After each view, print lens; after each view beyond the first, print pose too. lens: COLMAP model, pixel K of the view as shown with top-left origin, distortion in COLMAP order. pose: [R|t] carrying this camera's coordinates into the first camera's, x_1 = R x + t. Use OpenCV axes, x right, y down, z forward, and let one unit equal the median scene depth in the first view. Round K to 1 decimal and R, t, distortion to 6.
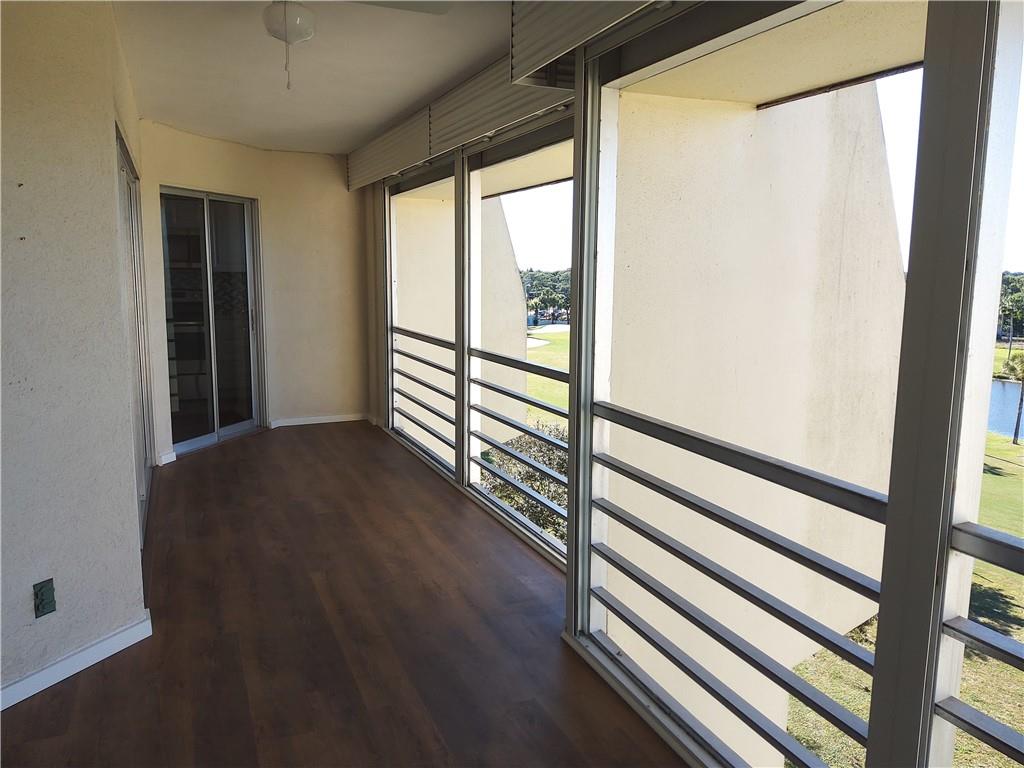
lens RADIAL K [[766.0, 0, 508.8], [0, 766.0, 384.5], [0, 0, 1]] dist [0.042663, -0.059500]
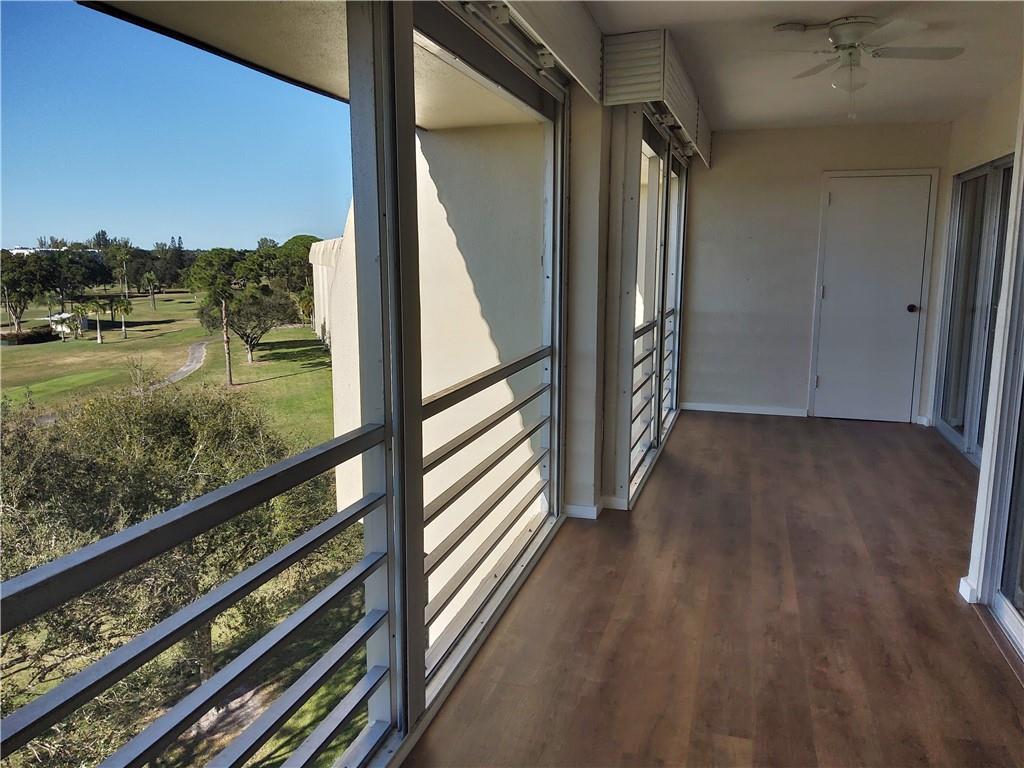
lens RADIAL K [[766.0, 0, 509.7], [0, 766.0, 384.7], [0, 0, 1]] dist [0.042663, -0.059500]
pose [[-0.761708, -0.103786, 0.639554, -0.552737], [0.104111, 0.954655, 0.278916, -0.272390], [-0.639502, 0.279037, -0.716363, 1.803082]]
